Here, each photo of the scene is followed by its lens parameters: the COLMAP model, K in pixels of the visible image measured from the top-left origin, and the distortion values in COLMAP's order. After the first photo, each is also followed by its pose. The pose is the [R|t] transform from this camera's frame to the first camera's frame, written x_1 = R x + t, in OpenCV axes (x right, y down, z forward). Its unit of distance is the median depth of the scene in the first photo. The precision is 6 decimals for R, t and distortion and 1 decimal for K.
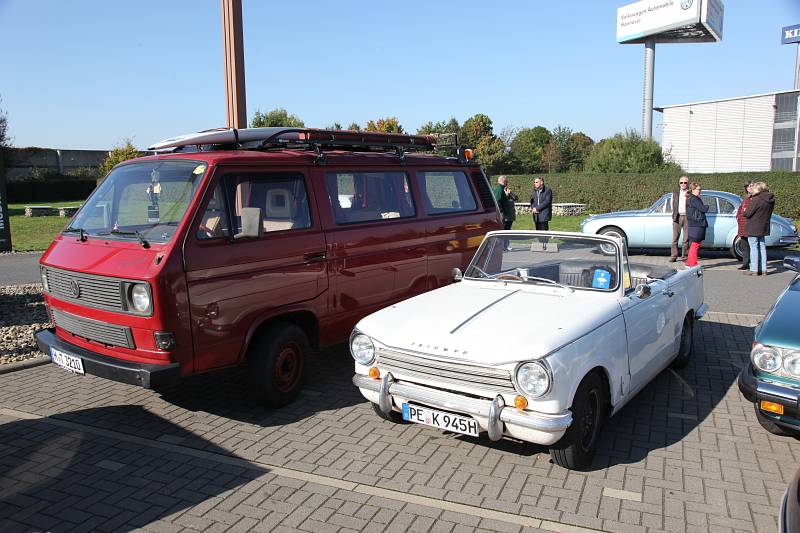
lens RADIAL K [[632.3, 0, 397.2], [0, 632.3, 264.4], [0, 0, 1]] dist [-0.025322, 0.002950]
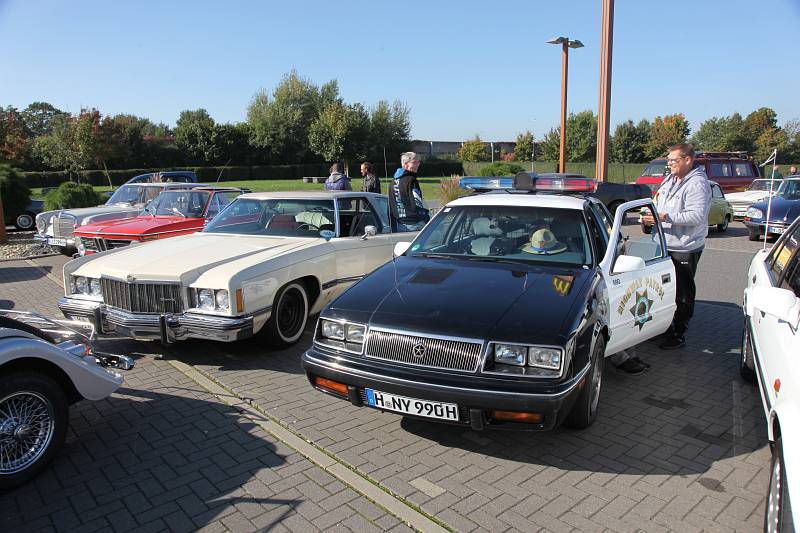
lens RADIAL K [[612.8, 0, 397.5], [0, 612.8, 269.0], [0, 0, 1]] dist [-0.049780, 0.020290]
pose [[0.917289, 0.080284, -0.390046, -0.034258], [-0.066412, 0.996591, 0.048946, 0.044612], [0.392646, -0.018994, 0.919494, -0.319667]]
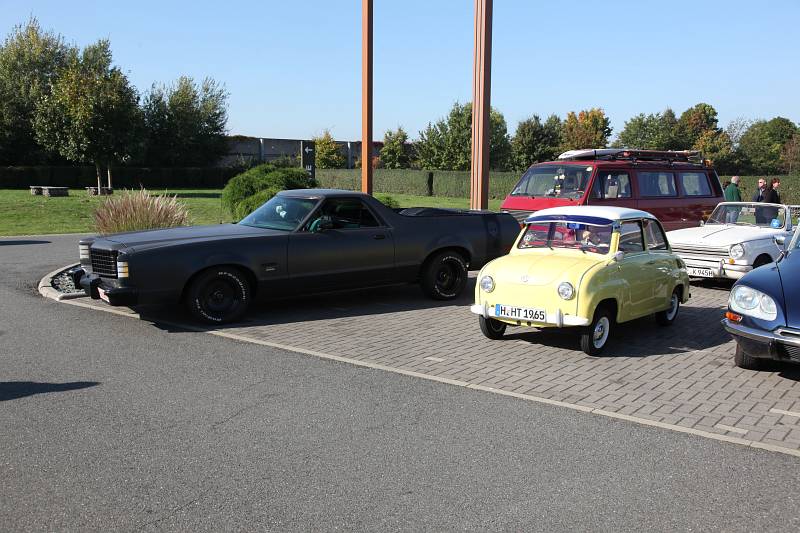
lens RADIAL K [[753.6, 0, 405.6], [0, 753.6, 266.8], [0, 0, 1]] dist [0.033474, 0.000000]
pose [[0.972301, 0.056797, -0.226728, -0.022016], [-0.059911, 0.998180, -0.006873, 0.018629], [0.225925, 0.020266, 0.973934, -0.128733]]
